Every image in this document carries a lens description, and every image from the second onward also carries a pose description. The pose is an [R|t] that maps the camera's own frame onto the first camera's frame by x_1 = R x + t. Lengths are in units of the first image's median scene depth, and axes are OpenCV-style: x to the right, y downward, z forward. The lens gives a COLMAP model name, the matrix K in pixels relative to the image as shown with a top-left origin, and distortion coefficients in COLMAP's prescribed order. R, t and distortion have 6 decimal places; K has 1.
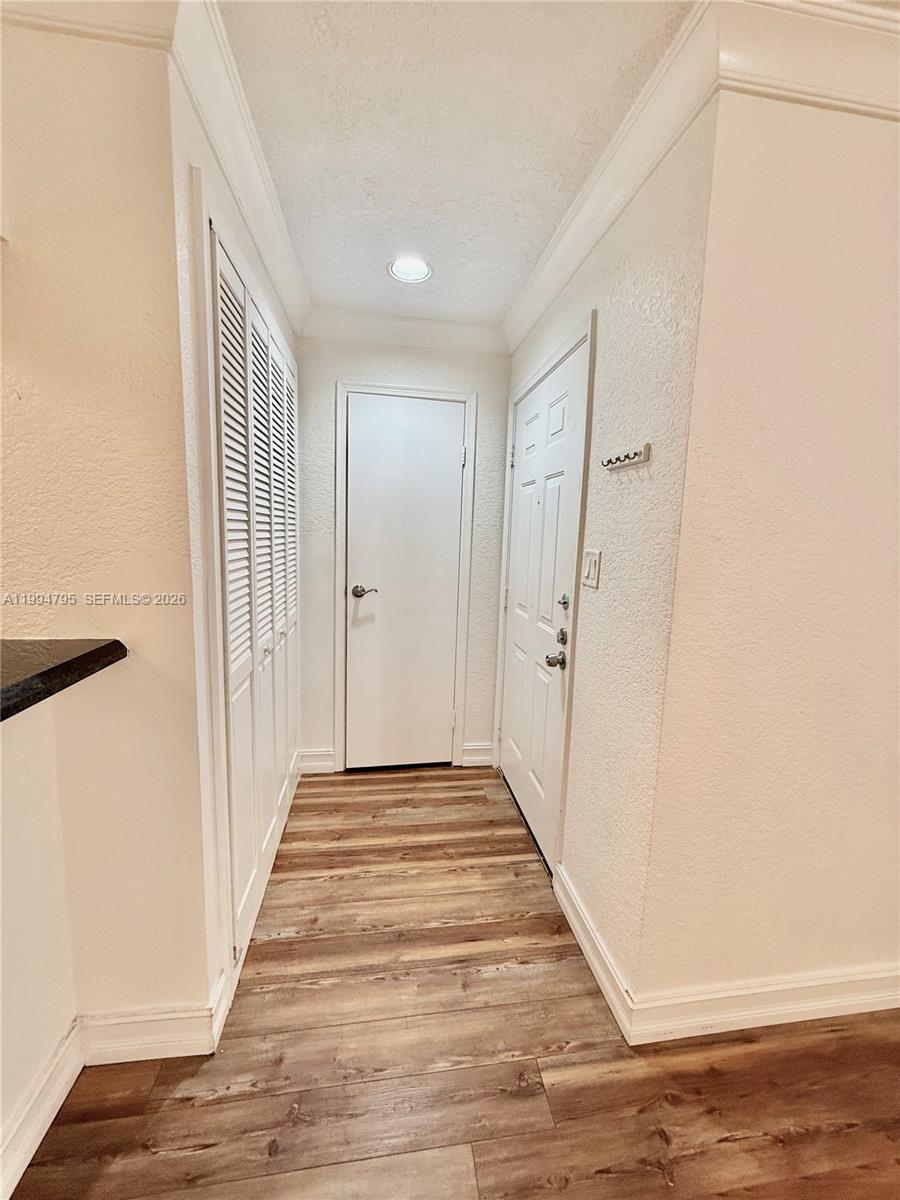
lens RADIAL K [[478.6, 0, 450.5], [0, 478.6, 598.0], [0, 0, 1]] dist [-0.000038, 0.000233]
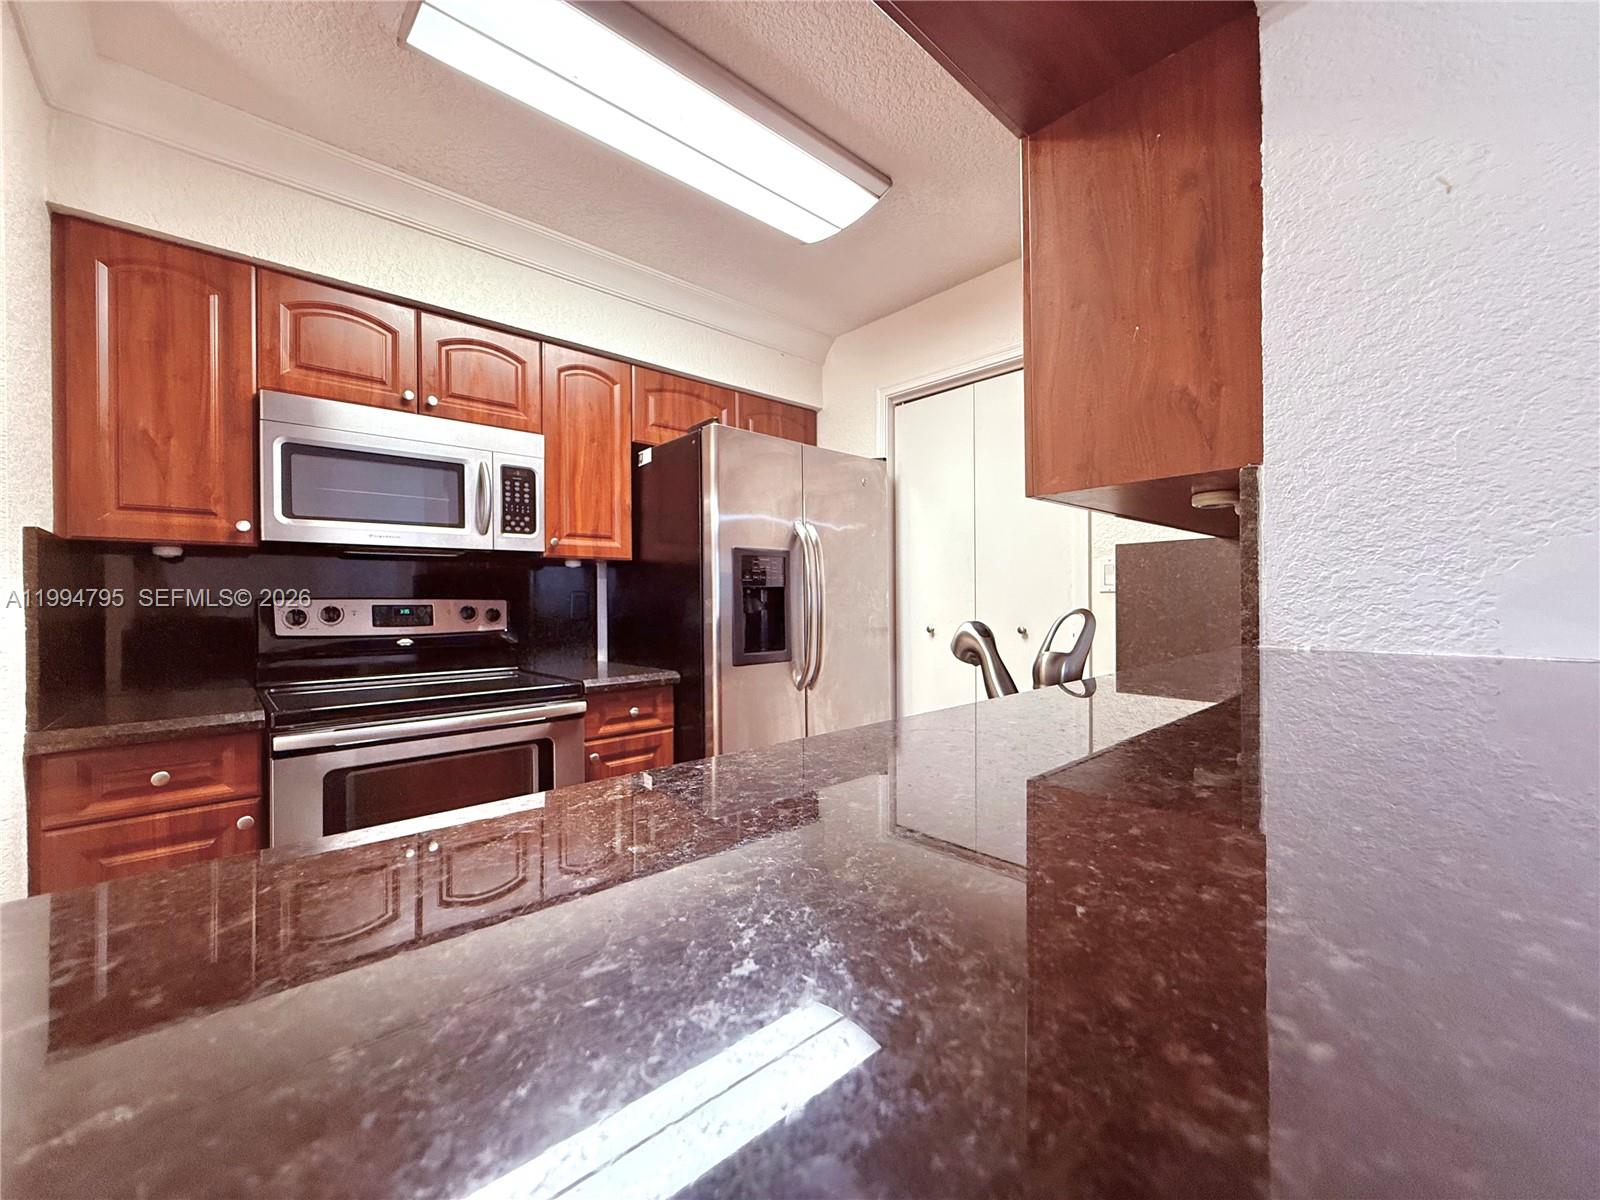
lens RADIAL K [[638.2, 0, 791.1], [0, 638.2, 602.1], [0, 0, 1]] dist [-0.000038, 0.000233]
pose [[0.556502, -0.033040, -0.830189, -0.482613], [-0.092028, 0.990609, -0.101114, 0.111739], [0.825734, 0.132670, 0.548235, 0.050393]]
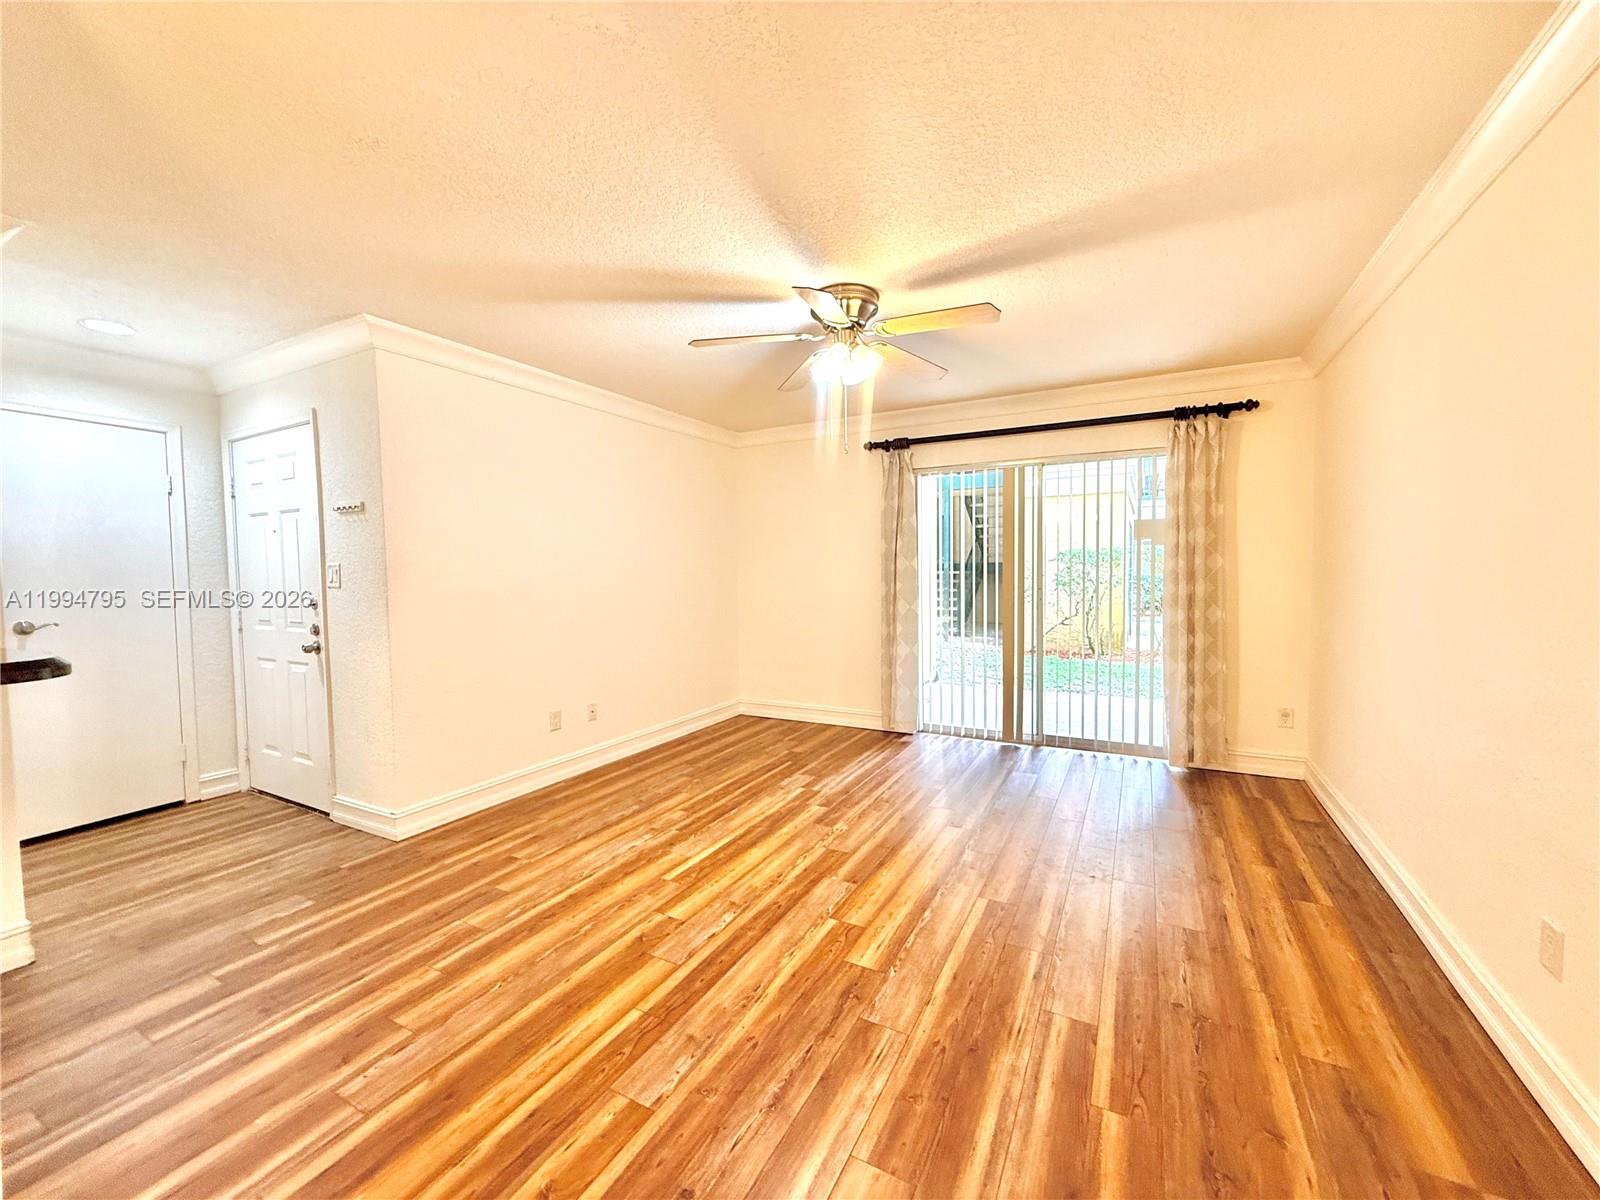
lens RADIAL K [[638.2, 0, 801.2], [0, 638.2, 600.8], [0, 0, 1]] dist [-0.000038, 0.000233]
pose [[0.596792, -0.077602, 0.798635, -0.448179], [0.141852, 0.989839, -0.009820, 0.249618], [-0.789758, 0.119148, 0.601736, -1.390644]]
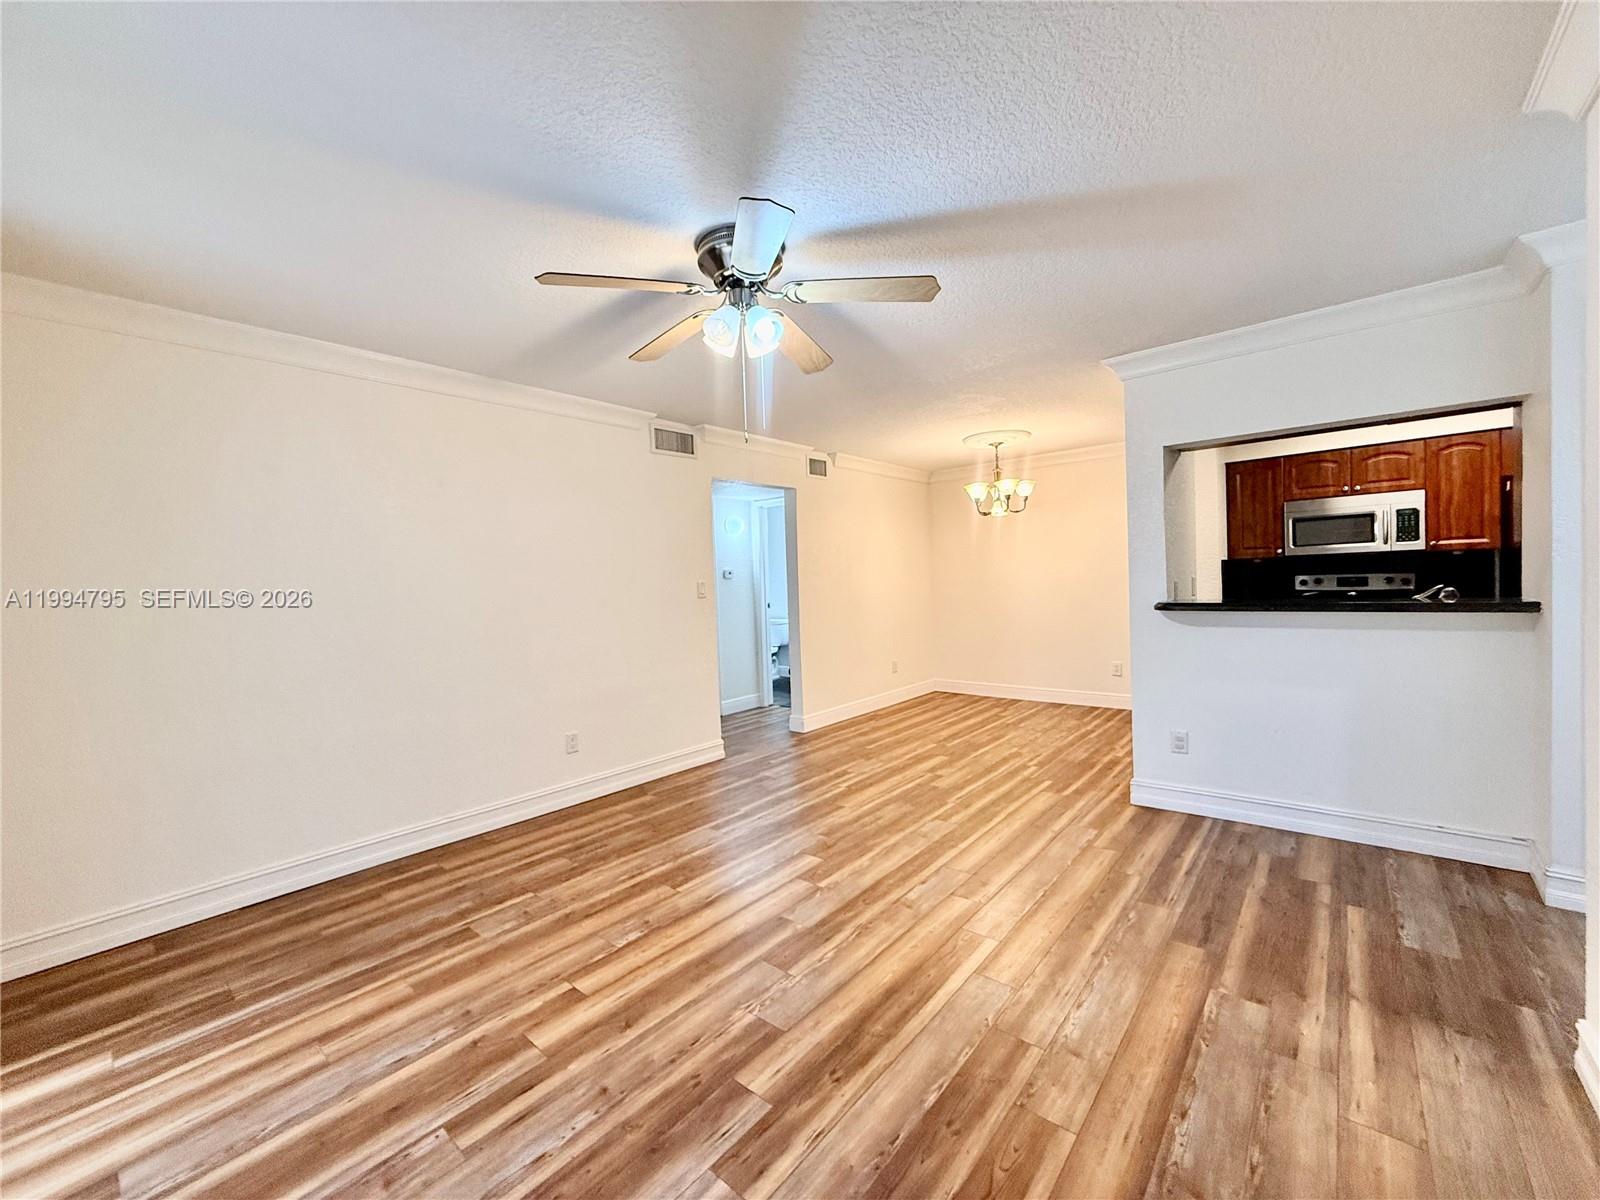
lens RADIAL K [[638.2, 0, 797.7], [0, 638.2, 598.7], [0, 0, 1]] dist [-0.000038, 0.000233]
pose [[-0.755988, 0.014846, -0.654417, 1.896581], [-0.077909, 0.990596, 0.112474, 0.021733], [0.649933, 0.136014, -0.747722, 0.685329]]
